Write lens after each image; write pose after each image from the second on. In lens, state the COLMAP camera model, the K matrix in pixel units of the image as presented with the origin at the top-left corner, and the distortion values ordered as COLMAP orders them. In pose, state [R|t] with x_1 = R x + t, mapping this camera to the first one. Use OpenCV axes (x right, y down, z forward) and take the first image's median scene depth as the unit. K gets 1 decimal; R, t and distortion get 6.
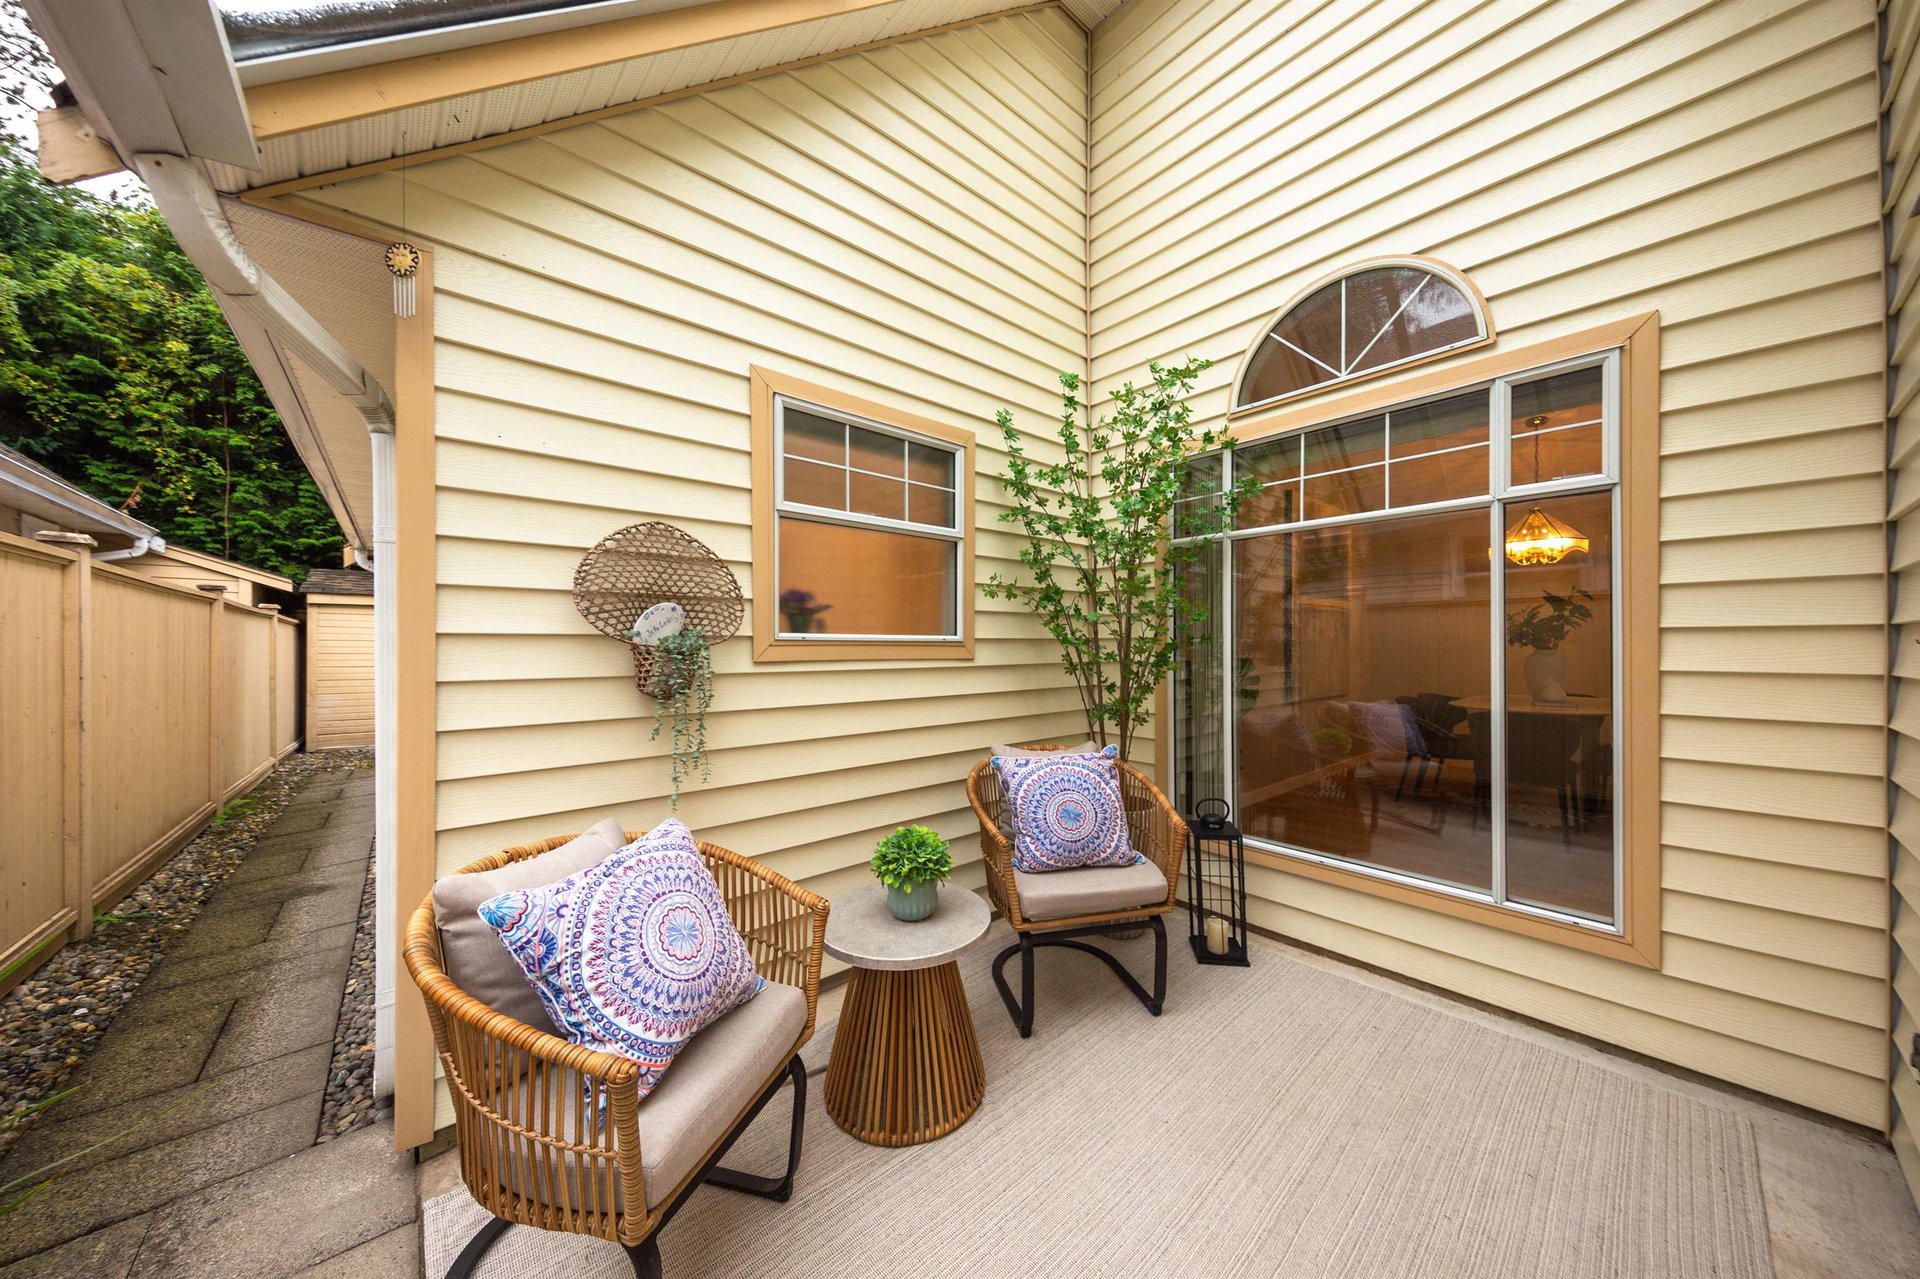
lens RADIAL K [[624.1, 0, 958.0], [0, 624.1, 639.2], [0, 0, 1]] dist [0.006875, 0.000093]
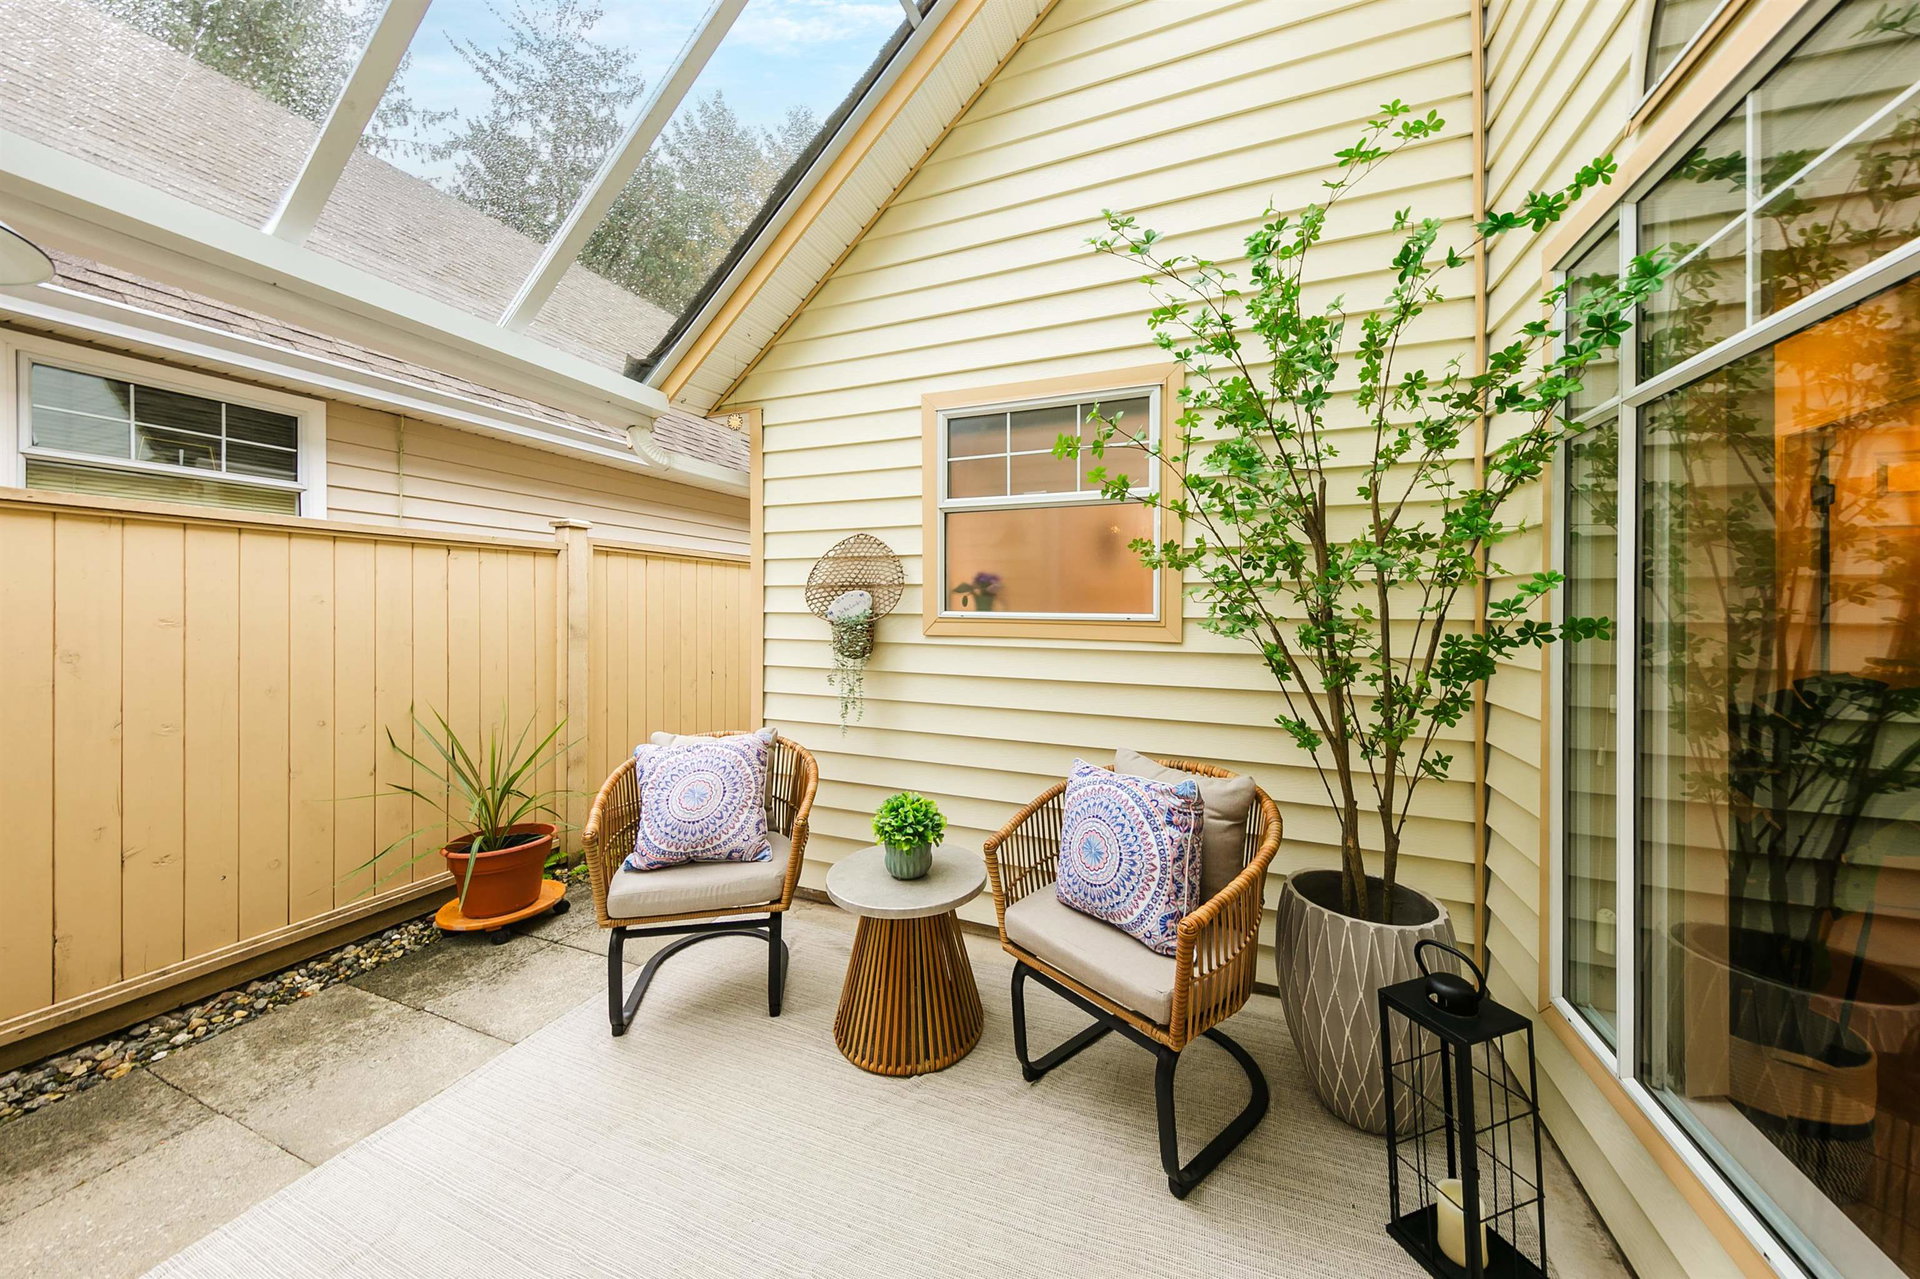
lens RADIAL K [[624.1, 0, 979.0], [0, 624.1, 608.7], [0, 0, 1]] dist [0.006875, 0.000093]
pose [[0.466809, 0.009830, -0.884303, 0.822891], [0.001090, 0.999931, 0.011691, -0.029790], [0.884357, -0.006422, 0.466766, 0.524152]]
